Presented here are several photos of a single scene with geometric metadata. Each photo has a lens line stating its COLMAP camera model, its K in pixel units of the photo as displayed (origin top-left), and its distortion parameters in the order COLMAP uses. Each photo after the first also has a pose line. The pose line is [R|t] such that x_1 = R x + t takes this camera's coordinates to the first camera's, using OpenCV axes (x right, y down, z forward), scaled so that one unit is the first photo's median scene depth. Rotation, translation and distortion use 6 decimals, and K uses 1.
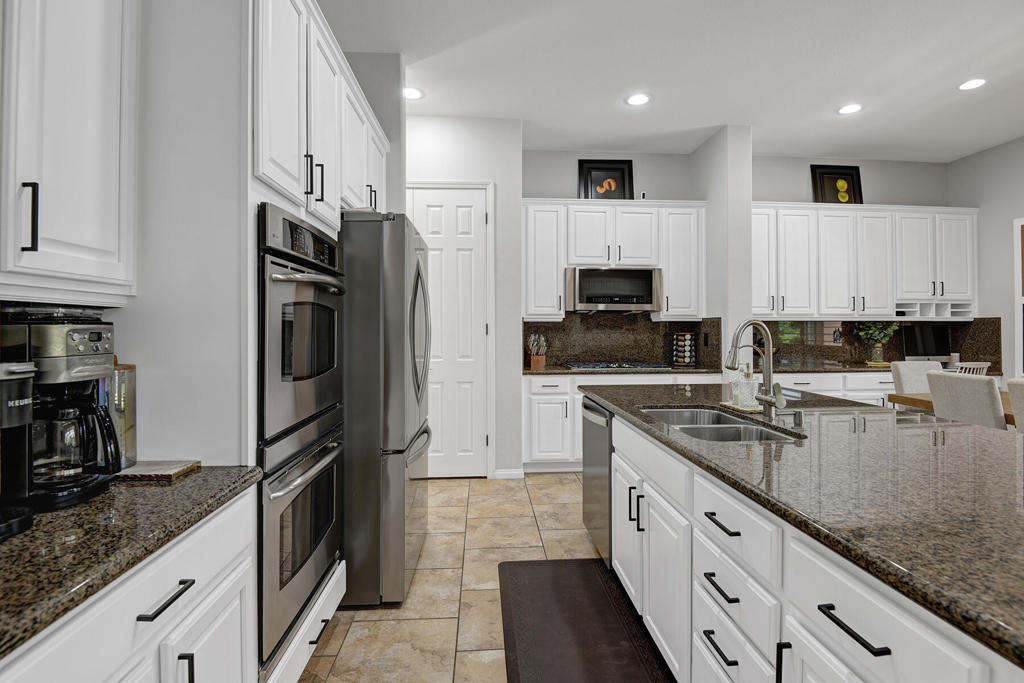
lens RADIAL K [[501.9, 0, 511.9], [0, 501.9, 327.2], [0, 0, 1]] dist [-0.039830, -0.001175]
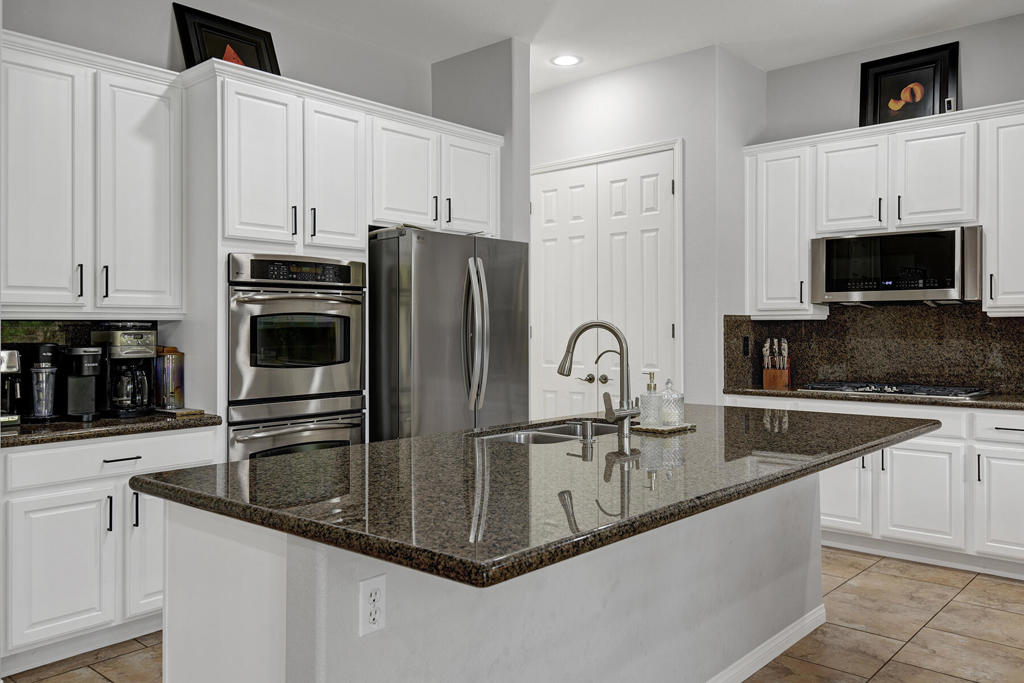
lens RADIAL K [[796.8, 0, 489.3], [0, 796.8, 328.9], [0, 0, 1]] dist [0.024413, 0.001095]
pose [[0.693343, -0.001447, -0.720606, 0.582474], [0.004777, 0.999985, 0.002588, -0.003115], [0.720592, -0.005237, 0.693340, -0.055840]]
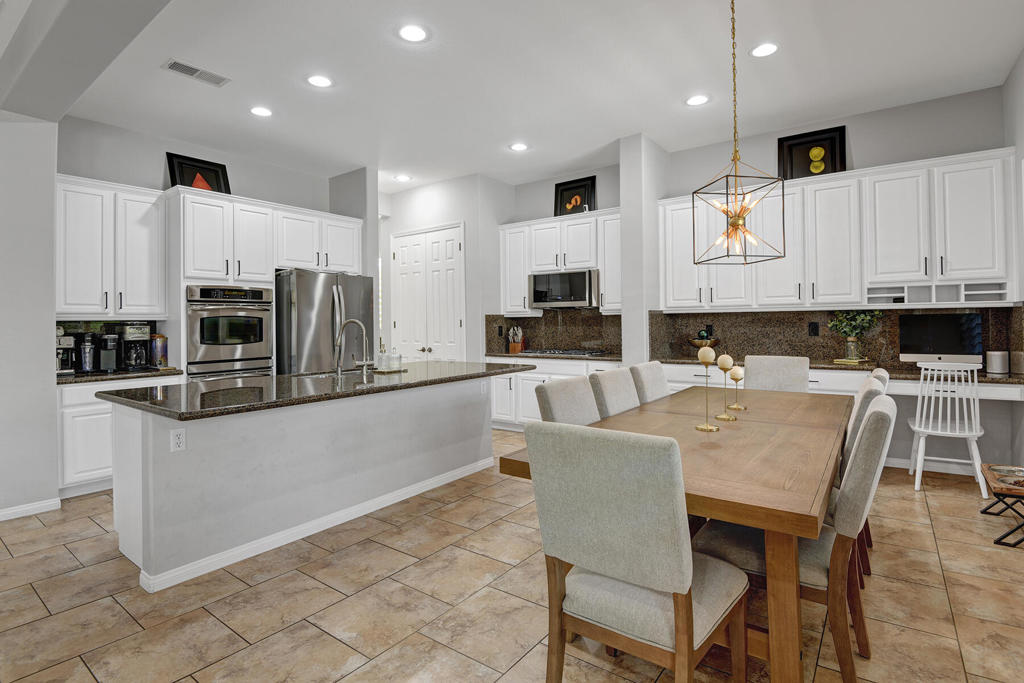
lens RADIAL K [[501.9, 0, 511.9], [0, 501.9, 327.2], [0, 0, 1]] dist [-0.039830, -0.001175]
pose [[0.765573, -0.001557, -0.643347, 0.904470], [0.012814, 0.999836, 0.012828, -0.001603], [0.643221, -0.018065, 0.765467, -0.015825]]
